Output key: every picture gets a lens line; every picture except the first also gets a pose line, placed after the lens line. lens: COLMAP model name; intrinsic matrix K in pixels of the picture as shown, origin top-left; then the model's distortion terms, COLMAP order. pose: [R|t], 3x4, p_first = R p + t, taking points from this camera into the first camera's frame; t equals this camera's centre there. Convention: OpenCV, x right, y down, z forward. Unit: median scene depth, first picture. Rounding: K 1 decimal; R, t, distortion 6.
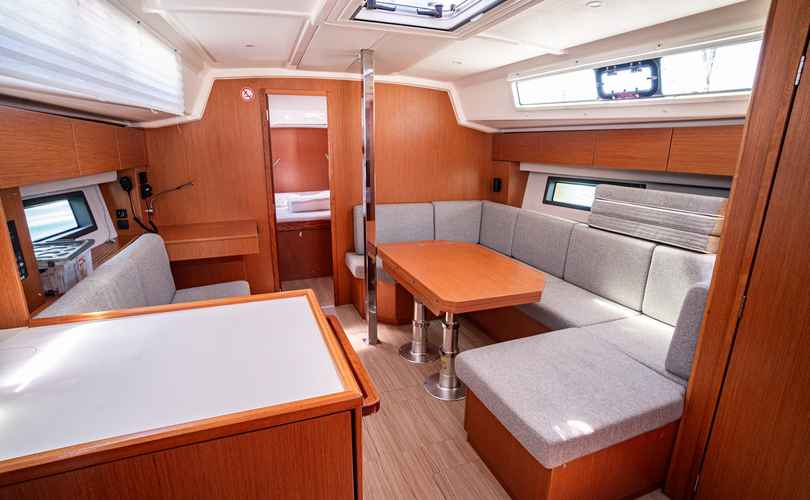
lens RADIAL K [[416.5, 0, 393.1], [0, 416.5, 246.1], [0, 0, 1]] dist [-0.052101, 0.018746]
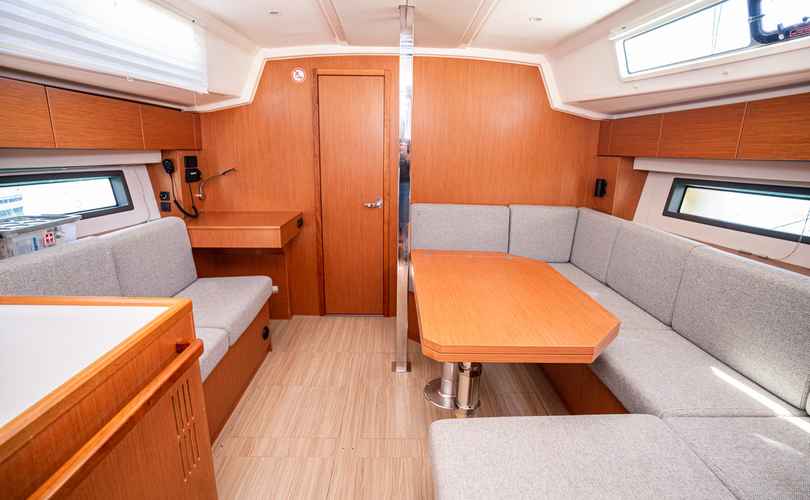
lens RADIAL K [[395.3, 0, 400.4], [0, 395.3, 246.8], [0, 0, 1]] dist [-0.042273, 0.012782]
pose [[0.943306, 0.089700, -0.319573, 0.192742], [-0.091411, 0.995766, 0.009673, -0.015934], [0.319088, 0.020088, 0.947512, 0.265658]]
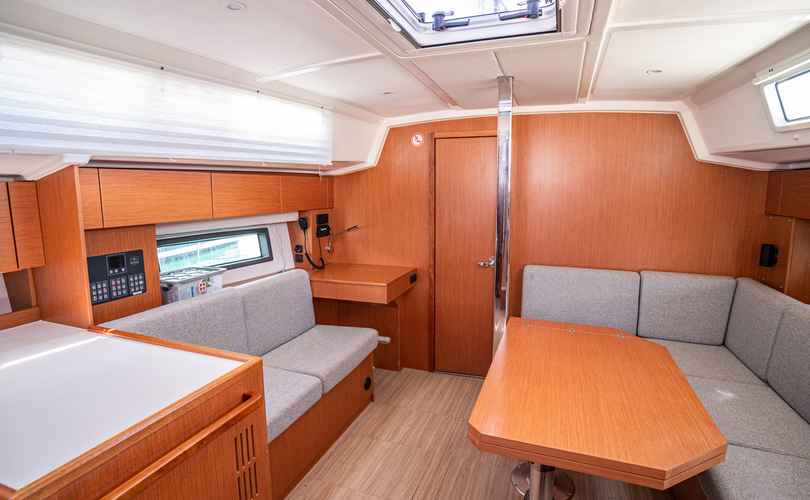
lens RADIAL K [[416.5, 0, 402.9], [0, 416.5, 247.2], [0, 0, 1]] dist [-0.052101, 0.018746]
pose [[0.755755, 0.084982, -0.649317, 0.310133], [-0.148749, 0.987903, -0.043838, -0.072797], [0.637736, 0.129716, 0.759254, 0.278523]]
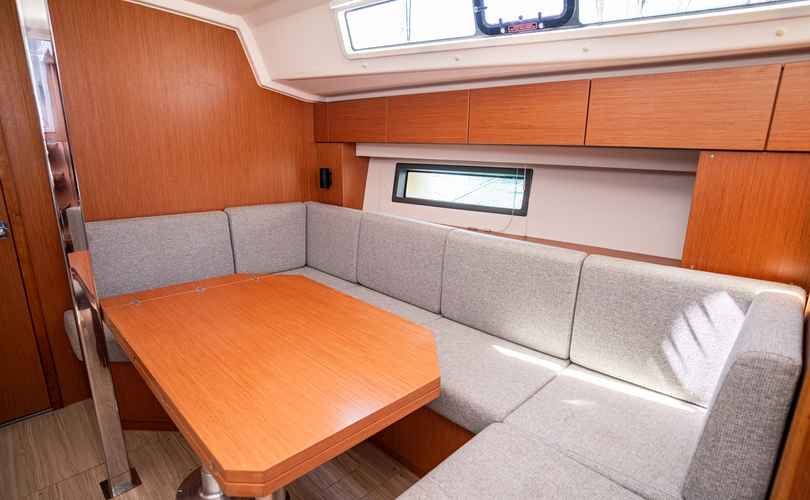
lens RADIAL K [[429.9, 0, 406.4], [0, 429.9, 247.0], [0, 0, 1]] dist [-0.050060, 0.000509]
pose [[0.904284, -0.092079, 0.416883, 0.086764], [0.091112, 0.995592, 0.022264, -0.049917], [-0.417096, 0.017850, 0.908687, 0.402998]]
